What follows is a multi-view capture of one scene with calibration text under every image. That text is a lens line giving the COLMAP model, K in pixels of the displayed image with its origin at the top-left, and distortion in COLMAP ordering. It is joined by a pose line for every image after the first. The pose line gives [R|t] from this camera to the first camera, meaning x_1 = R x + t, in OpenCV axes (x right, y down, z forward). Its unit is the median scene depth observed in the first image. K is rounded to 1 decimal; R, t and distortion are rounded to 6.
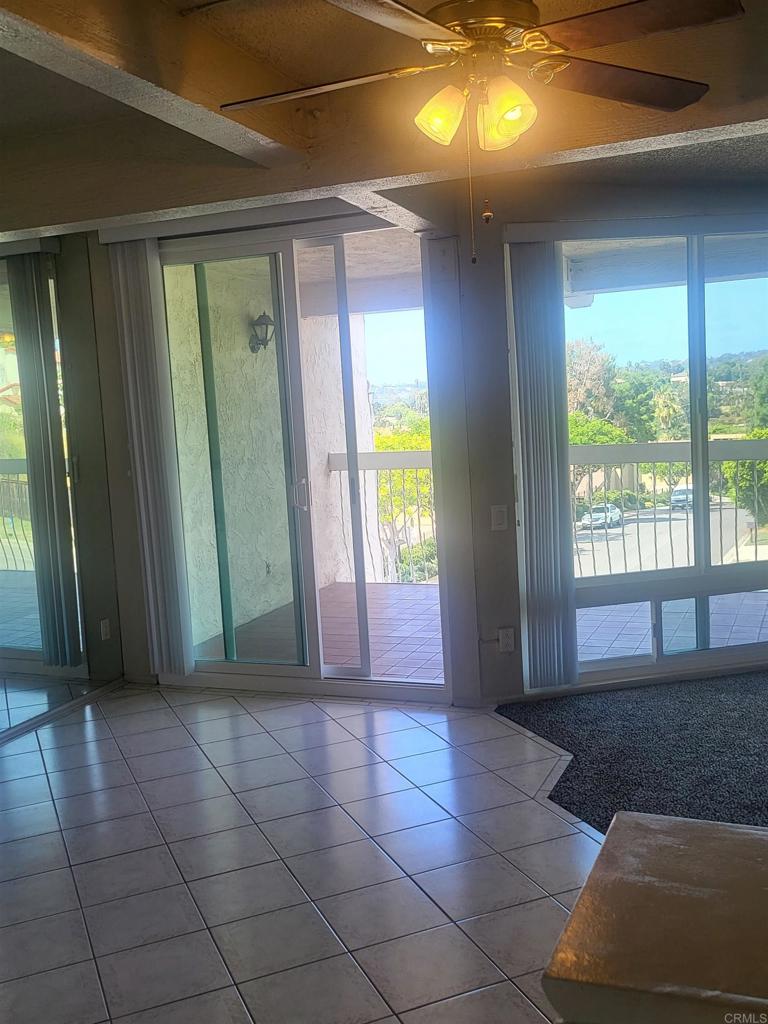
lens RADIAL K [[1016.7, 0, 384.0], [0, 1016.7, 512.0], [0, 0, 1]] dist [0.005423, 0.005942]
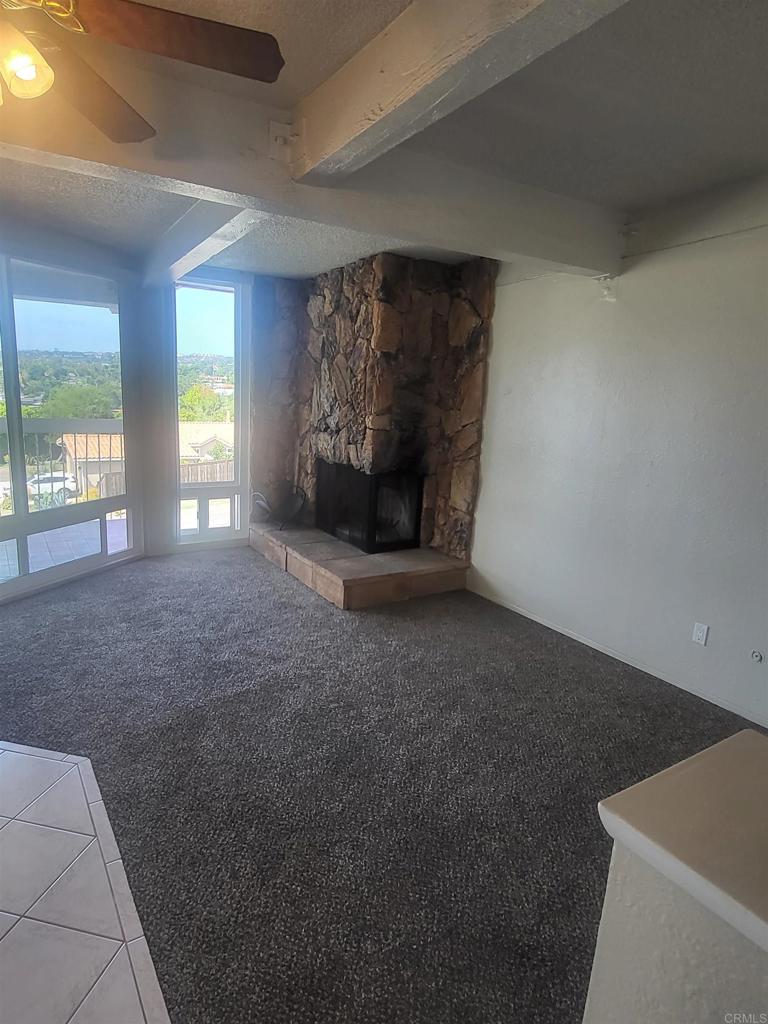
lens RADIAL K [[601.1, 0, 384.0], [0, 601.1, 512.0], [0, 0, 1]] dist [0.000184, -0.000544]
pose [[0.550772, -0.078640, 0.830943, -0.099374], [0.013619, 0.996266, 0.085259, -0.012132], [-0.834545, -0.035642, 0.549786, 0.208977]]
